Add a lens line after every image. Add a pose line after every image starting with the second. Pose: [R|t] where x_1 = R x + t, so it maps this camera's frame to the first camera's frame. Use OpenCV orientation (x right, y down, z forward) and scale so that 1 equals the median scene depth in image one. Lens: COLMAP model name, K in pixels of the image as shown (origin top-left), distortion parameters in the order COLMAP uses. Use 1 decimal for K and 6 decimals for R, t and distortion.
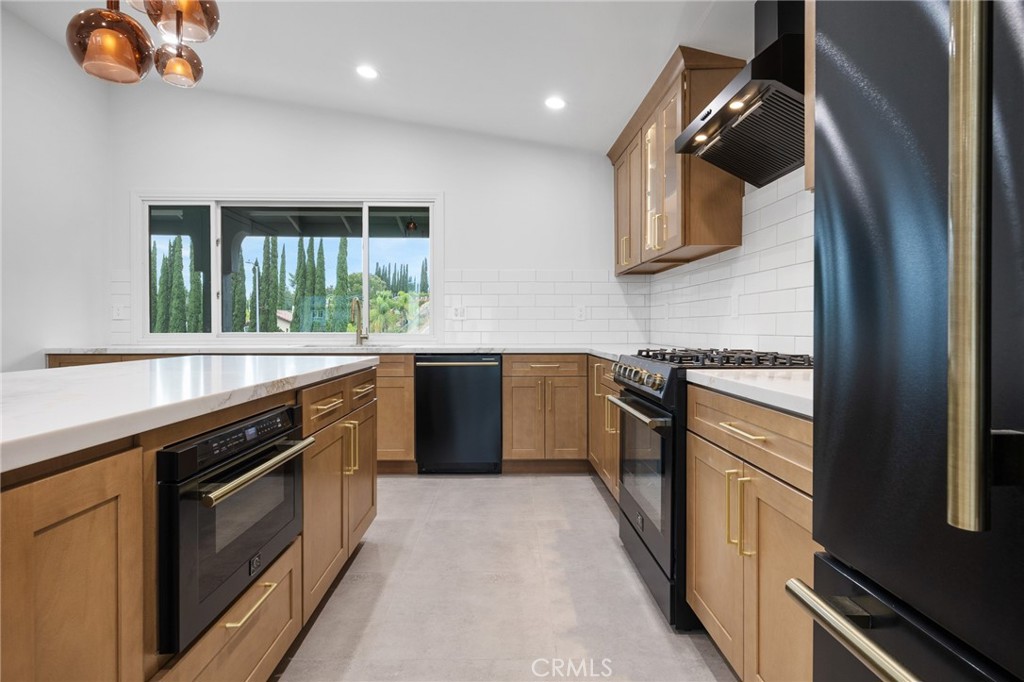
lens RADIAL K [[534.4, 0, 513.2], [0, 534.4, 334.3], [0, 0, 1]] dist [-0.002212, 0.002103]
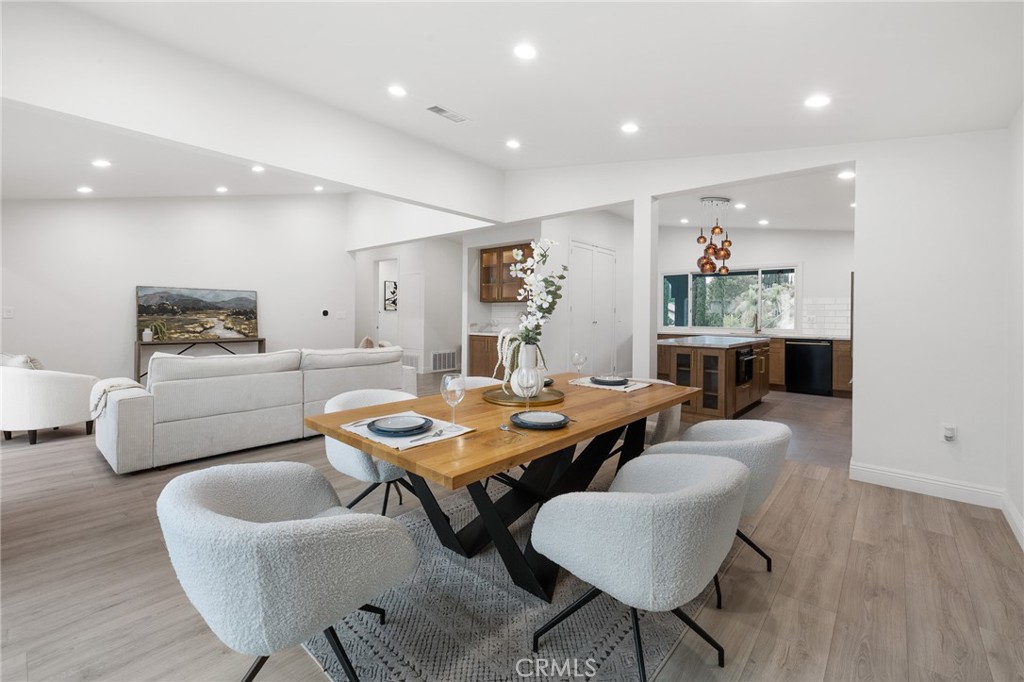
lens RADIAL K [[457.1, 0, 502.0], [0, 457.1, 318.8], [0, 0, 1]] dist [0.016612, 0.000060]
pose [[0.739423, 0.009227, -0.673178, 0.289078], [-0.013274, 0.999912, -0.000875, -0.034604], [0.673110, 0.009582, 0.739480, -1.511629]]
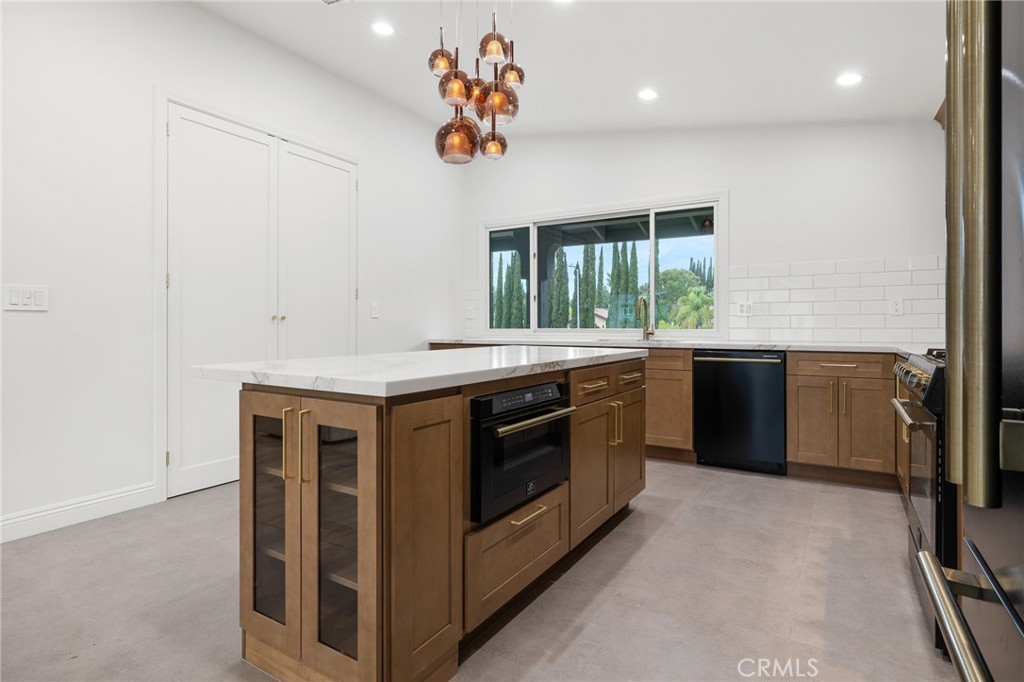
lens RADIAL K [[534.4, 0, 502.5], [0, 534.4, 329.3], [0, 0, 1]] dist [-0.002212, 0.002103]
pose [[0.831259, 0.003642, -0.555873, 0.104339], [-0.005518, 0.999983, -0.001700, 0.001898], [0.555857, 0.004480, 0.831266, -0.100829]]
